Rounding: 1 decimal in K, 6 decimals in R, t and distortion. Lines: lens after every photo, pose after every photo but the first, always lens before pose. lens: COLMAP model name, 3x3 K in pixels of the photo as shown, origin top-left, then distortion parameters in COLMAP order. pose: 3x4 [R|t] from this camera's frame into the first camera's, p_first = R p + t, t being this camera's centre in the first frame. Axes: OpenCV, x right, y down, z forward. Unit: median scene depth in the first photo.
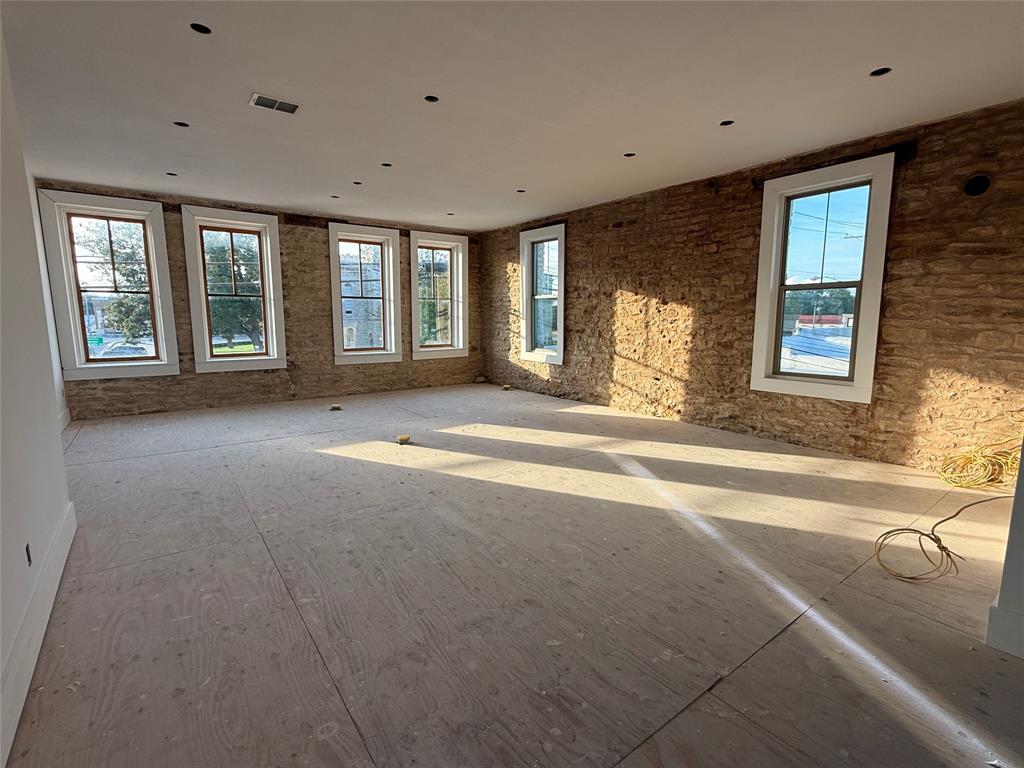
lens RADIAL K [[481.8, 0, 510.6], [0, 481.8, 388.7], [0, 0, 1]] dist [-0.001017, 0.000419]
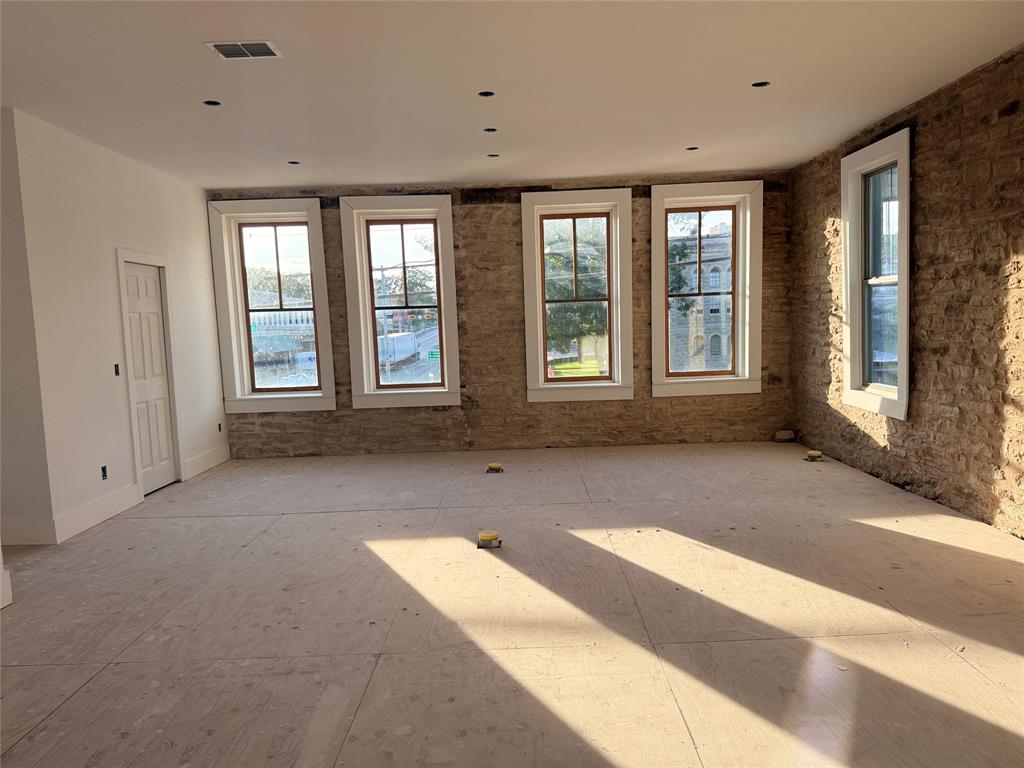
lens RADIAL K [[719.7, 0, 513.0], [0, 719.7, 394.9], [0, 0, 1]] dist [0.038678, -0.046406]
pose [[0.801998, 0.030034, -0.596571, 0.260676], [-0.052704, 0.998398, -0.020589, -0.045708], [0.594997, 0.047954, 0.802296, 0.221148]]
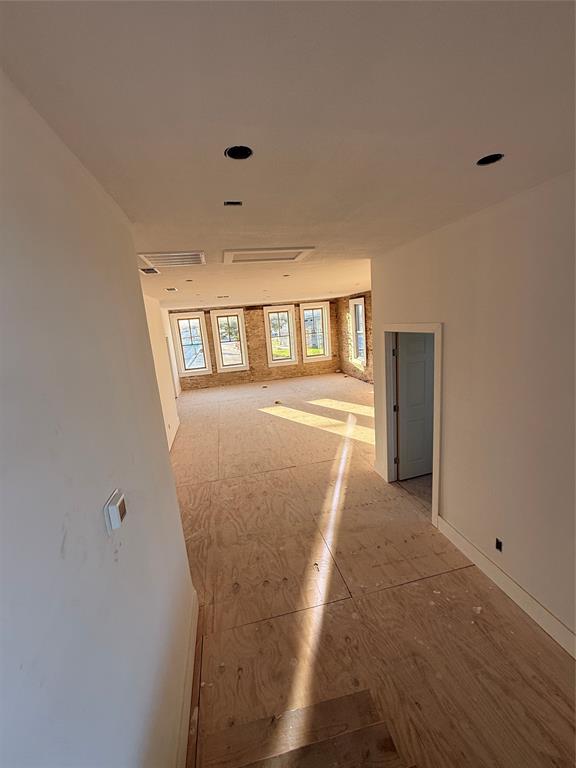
lens RADIAL K [[306.8, 0, 285.4], [0, 306.8, 385.4], [0, 0, 1]] dist [0.000029, -0.000031]
pose [[0.906757, 0.011652, -0.421493, 0.404676], [0.020036, 0.997298, 0.070672, -0.077574], [0.421178, -0.072528, 0.904073, -0.378530]]
